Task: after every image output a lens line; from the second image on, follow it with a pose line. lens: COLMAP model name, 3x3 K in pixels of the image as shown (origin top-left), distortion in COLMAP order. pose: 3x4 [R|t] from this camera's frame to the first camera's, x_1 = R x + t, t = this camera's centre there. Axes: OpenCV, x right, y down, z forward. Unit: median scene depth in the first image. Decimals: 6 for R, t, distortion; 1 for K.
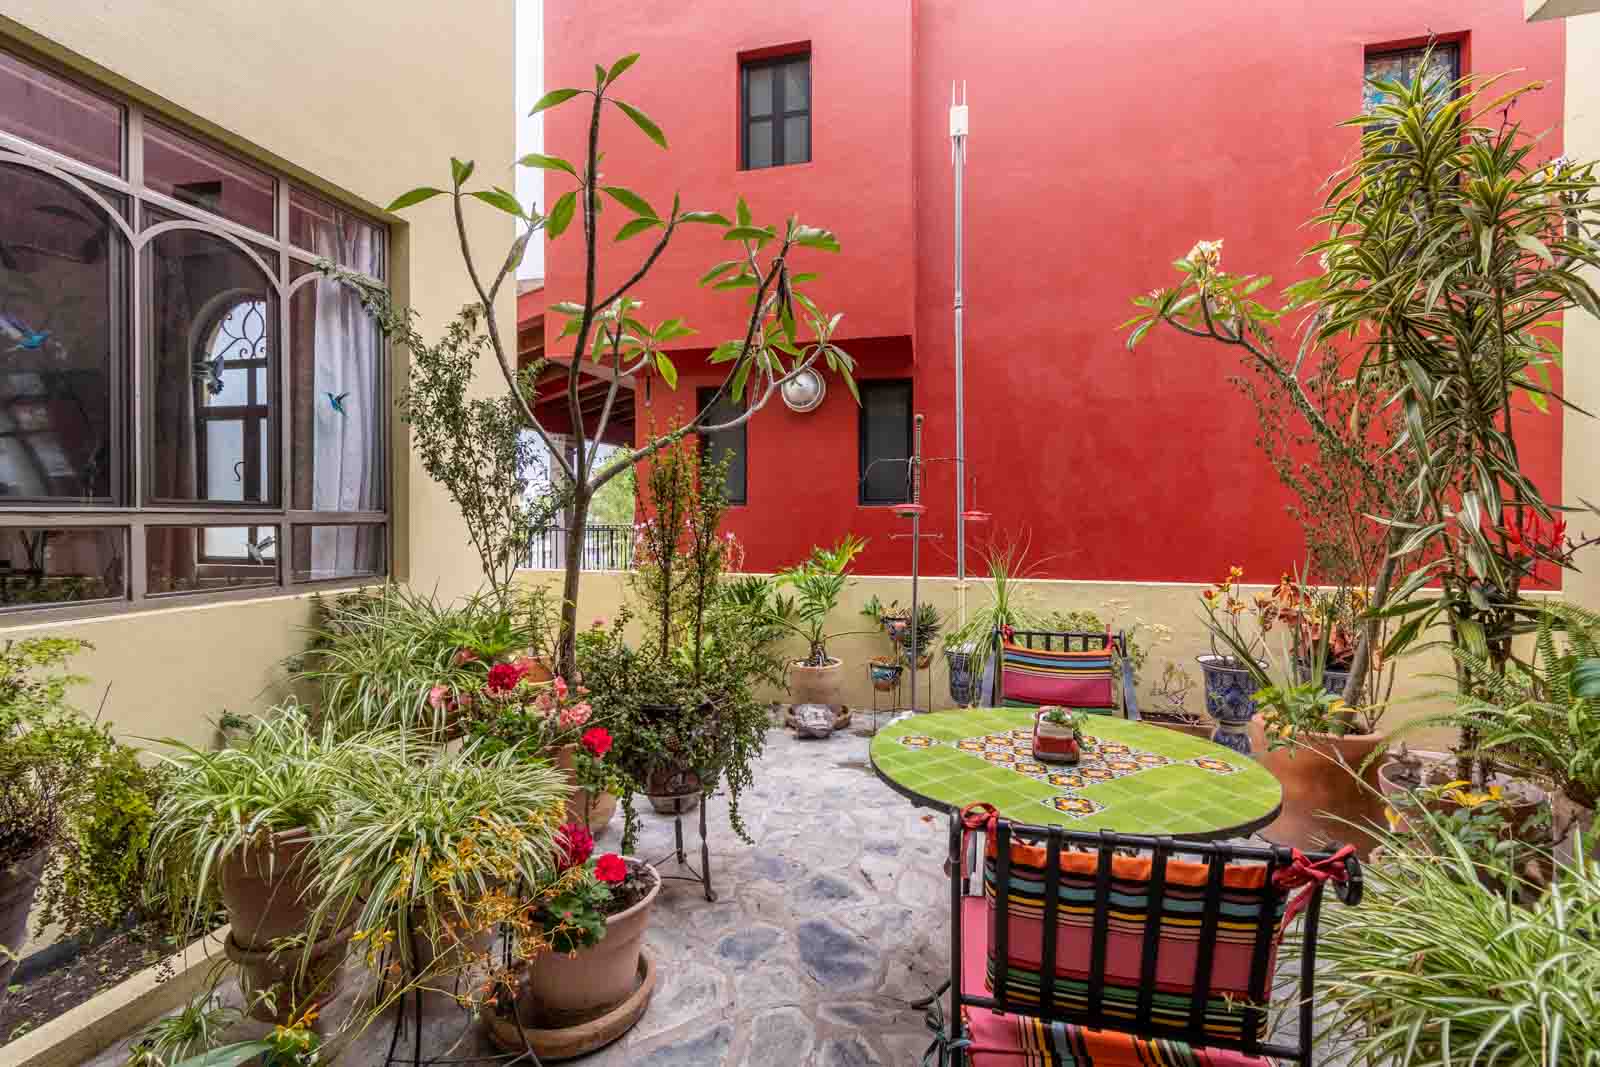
lens RADIAL K [[720.0, 0, 812.0], [0, 720.0, 527.8], [0, 0, 1]] dist [0.007123, -0.000082]
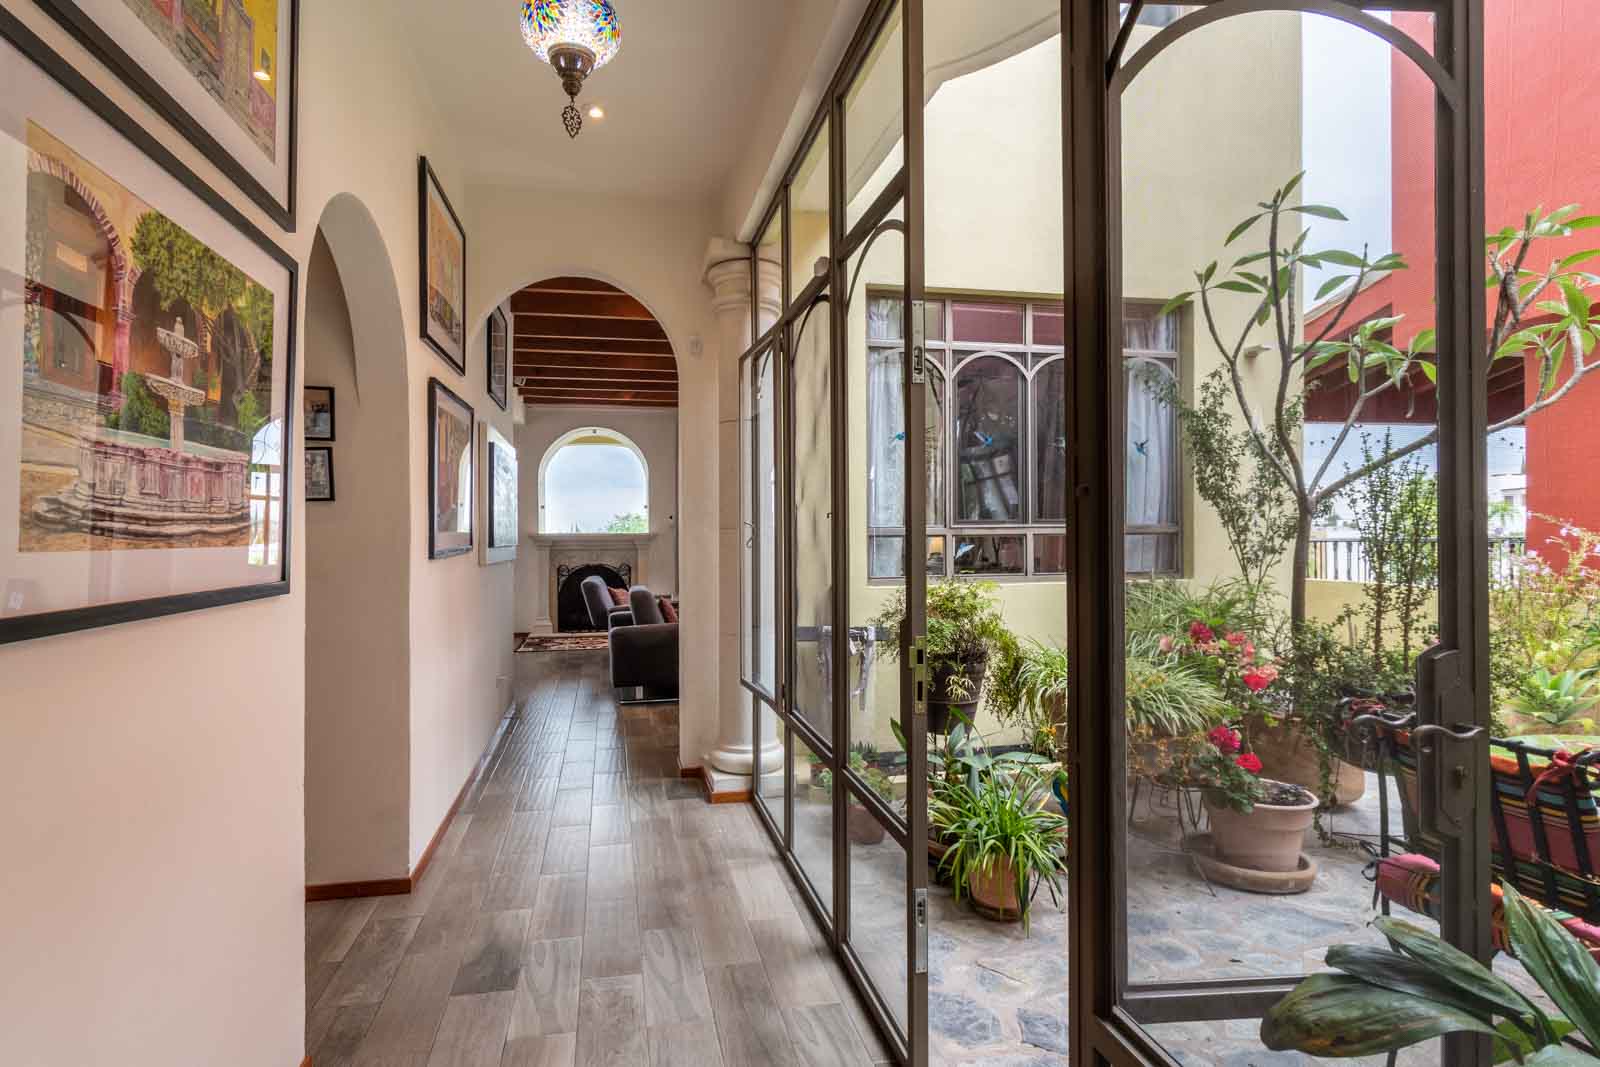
lens RADIAL K [[720.0, 0, 798.4], [0, 720.0, 532.7], [0, 0, 1]] dist [0.007123, -0.000082]
pose [[0.454380, -0.008113, -0.890771, 0.363515], [-0.000620, 0.999955, -0.009424, 0.007876], [0.890808, 0.004834, 0.454355, -0.291789]]
